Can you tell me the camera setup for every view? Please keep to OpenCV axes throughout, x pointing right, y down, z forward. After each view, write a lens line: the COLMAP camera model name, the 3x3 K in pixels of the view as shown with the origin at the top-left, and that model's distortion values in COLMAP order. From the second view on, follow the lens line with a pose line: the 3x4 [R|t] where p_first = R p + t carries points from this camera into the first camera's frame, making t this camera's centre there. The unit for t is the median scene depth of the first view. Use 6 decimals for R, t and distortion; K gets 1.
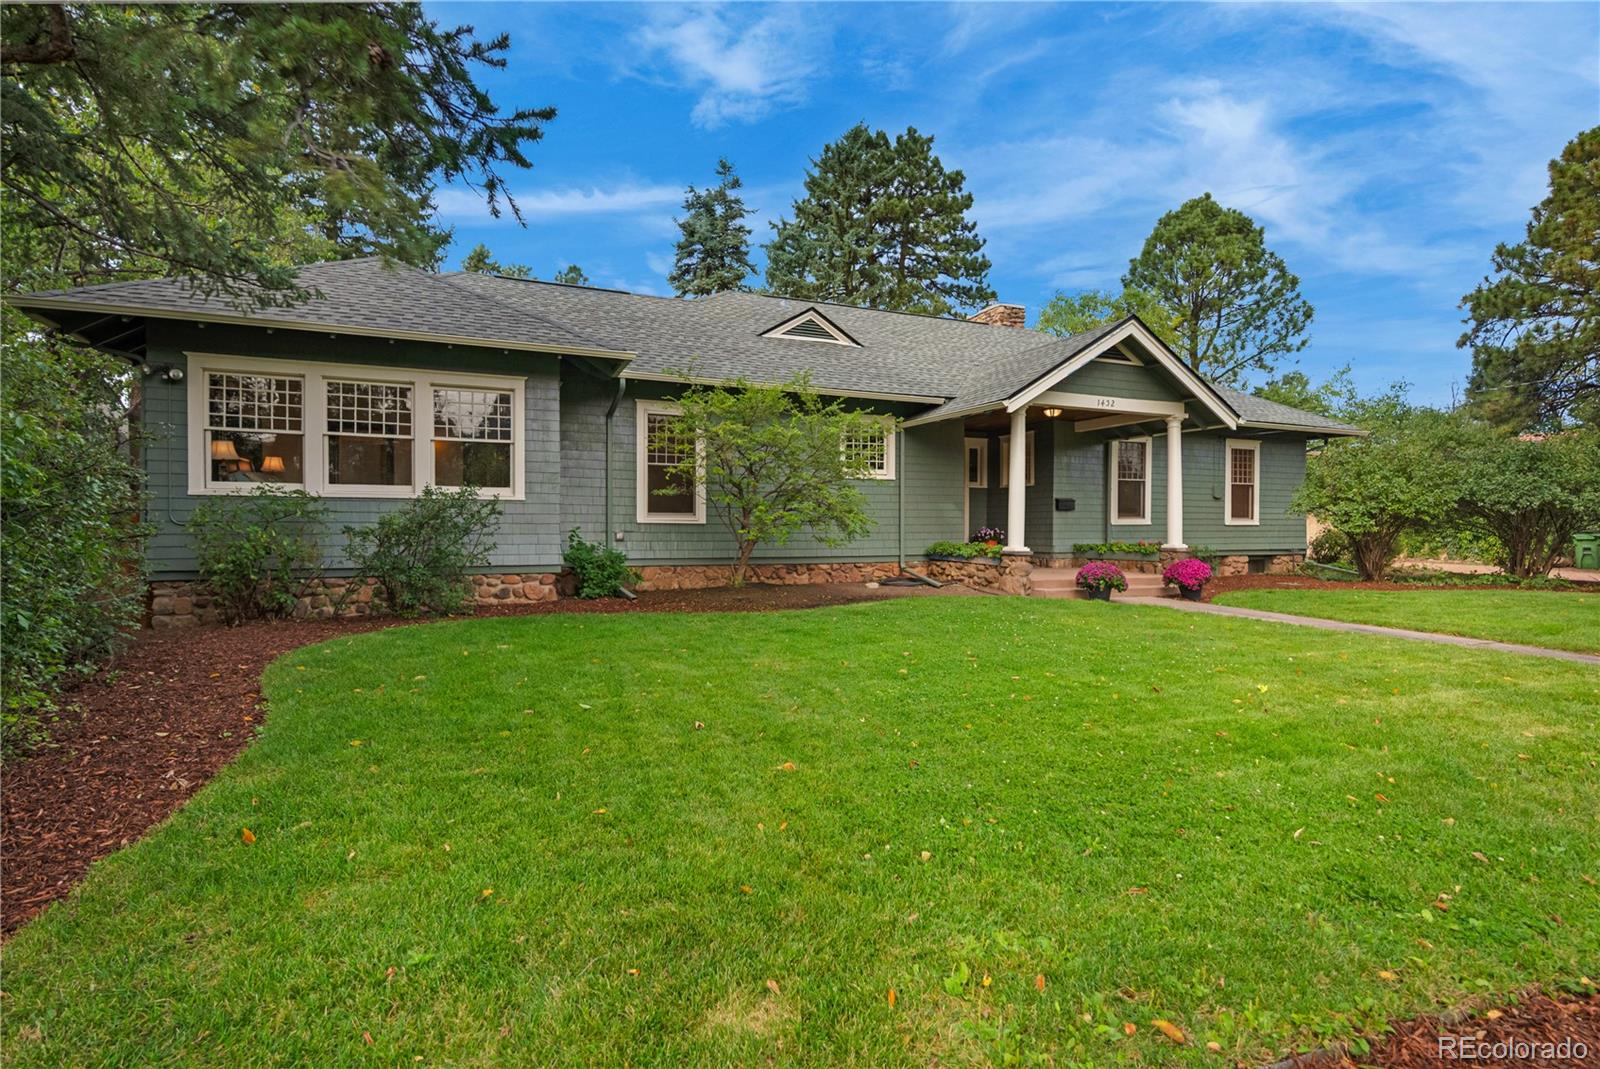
lens RADIAL K [[818.0, 0, 801.0], [0, 818.0, 523.9], [0, 0, 1]] dist [-0.001910, -0.000247]
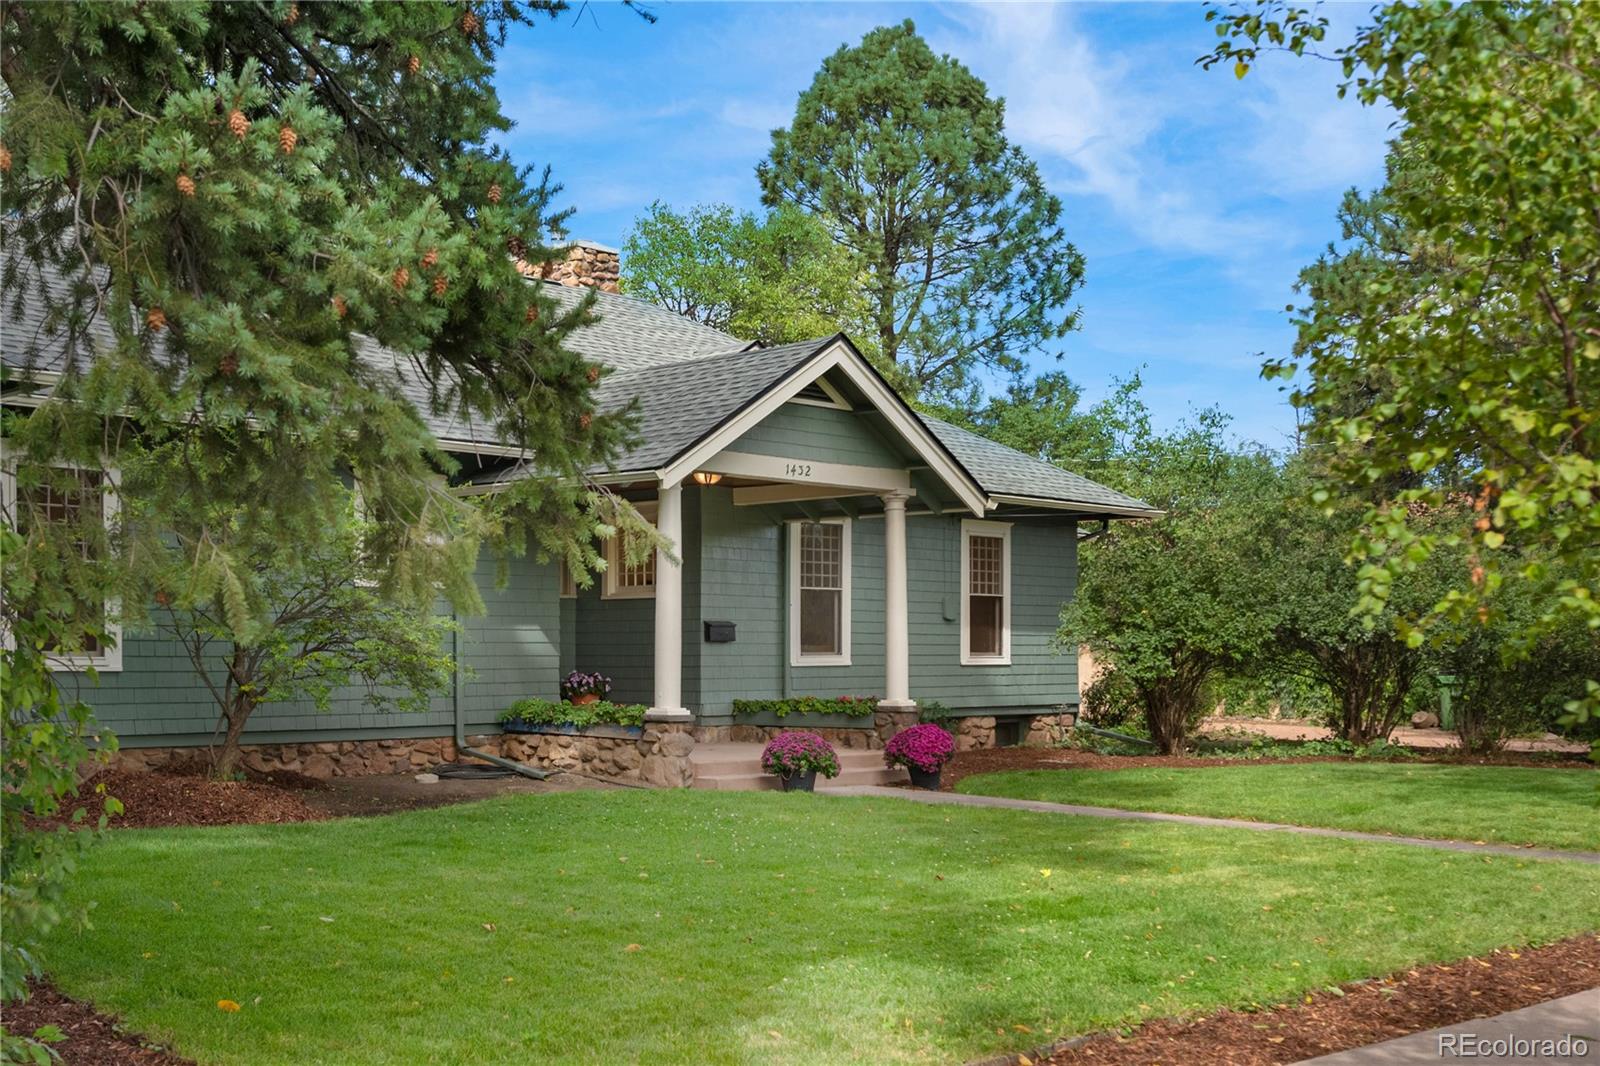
lens RADIAL K [[1948.1, 0, 800.0], [0, 1948.1, 533.0], [0, 0, 1]] dist [-0.003349, 0.002496]
pose [[0.915086, 0.024571, 0.402509, -0.162595], [-0.001321, 0.998319, -0.057941, -0.012437], [-0.403256, 0.052489, 0.913581, -0.253719]]
